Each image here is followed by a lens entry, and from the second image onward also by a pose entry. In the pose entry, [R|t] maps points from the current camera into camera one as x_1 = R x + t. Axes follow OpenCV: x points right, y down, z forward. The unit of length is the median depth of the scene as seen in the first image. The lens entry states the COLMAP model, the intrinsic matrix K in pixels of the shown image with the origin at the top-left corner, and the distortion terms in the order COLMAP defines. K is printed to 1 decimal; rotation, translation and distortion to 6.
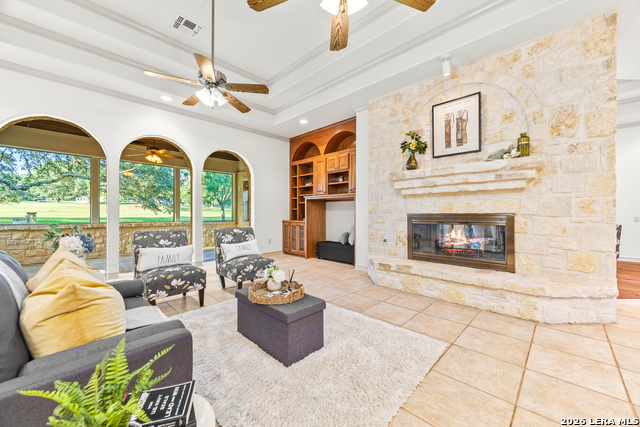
lens RADIAL K [[247.4, 0, 319.8], [0, 247.4, 213.6], [0, 0, 1]] dist [-0.008142, 0.001130]
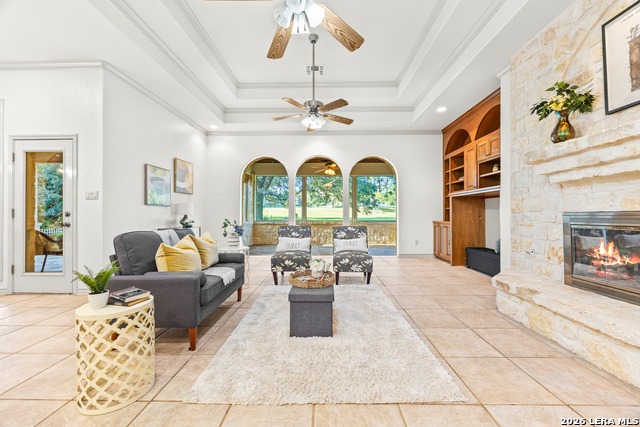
lens RADIAL K [[247.4, 0, 319.1], [0, 247.4, 213.3], [0, 0, 1]] dist [-0.008142, 0.001130]
pose [[0.686741, -0.005410, -0.726882, 0.400754], [0.001145, 0.999979, -0.006361, 0.006389], [0.726902, 0.003536, 0.686732, 0.119125]]
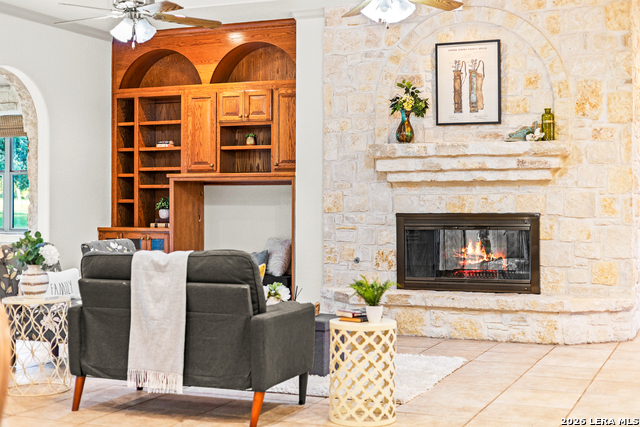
lens RADIAL K [[922.9, 0, 319.1], [0, 922.9, 198.0], [0, 0, 1]] dist [-0.097408, 0.000000]
pose [[0.933243, 0.002373, 0.359237, -0.649166], [0.000266, 0.999973, -0.007297, -0.021665], [-0.359245, 0.006906, 0.933218, -1.060026]]
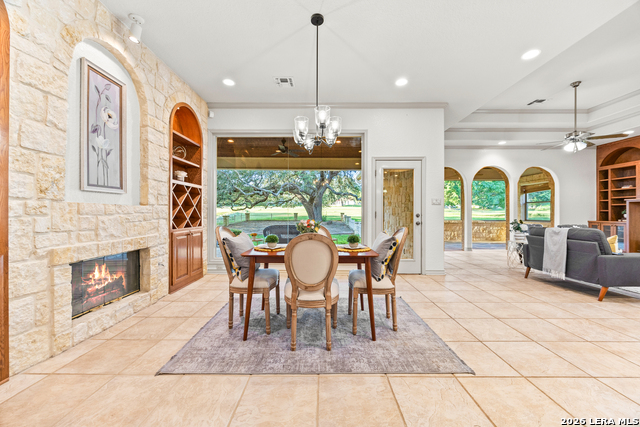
lens RADIAL K [[247.4, 0, 325.1], [0, 247.4, 211.5], [0, 0, 1]] dist [-0.008142, 0.001130]
pose [[0.693733, -0.002766, -0.720227, -0.318788], [-0.002776, 0.999975, -0.006514, -0.008520], [0.720227, 0.006518, 0.693708, -1.099113]]
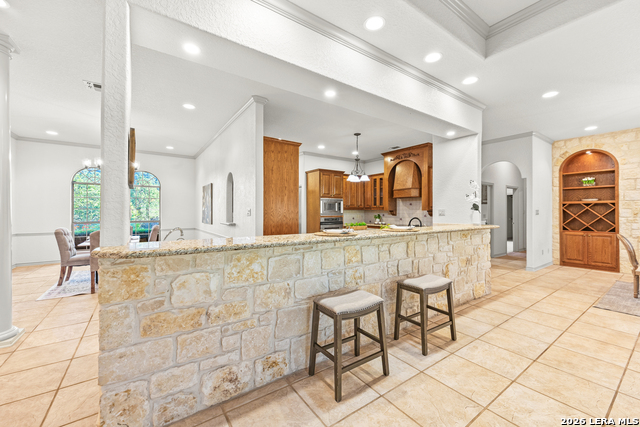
lens RADIAL K [[253.8, 0, 329.7], [0, 253.8, 212.7], [0, 0, 1]] dist [0.017061, -0.000722]
pose [[-0.984443, 0.000389, 0.175706, 0.325258], [0.000730, 0.999998, 0.001877, -0.065607], [-0.175705, 0.001976, -0.984441, 0.529202]]
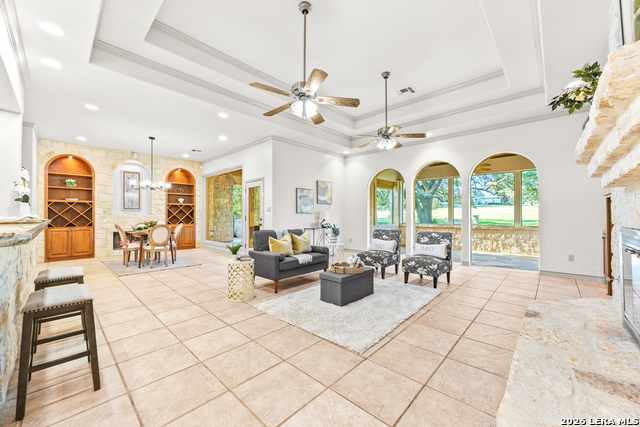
lens RADIAL K [[247.4, 0, 322.7], [0, 247.4, 212.7], [0, 0, 1]] dist [-0.008142, 0.001130]
pose [[0.027992, -0.010394, -0.999554, 0.851622], [0.001204, 0.999946, -0.010365, -0.024823], [0.999607, -0.000913, 0.028003, 0.446699]]
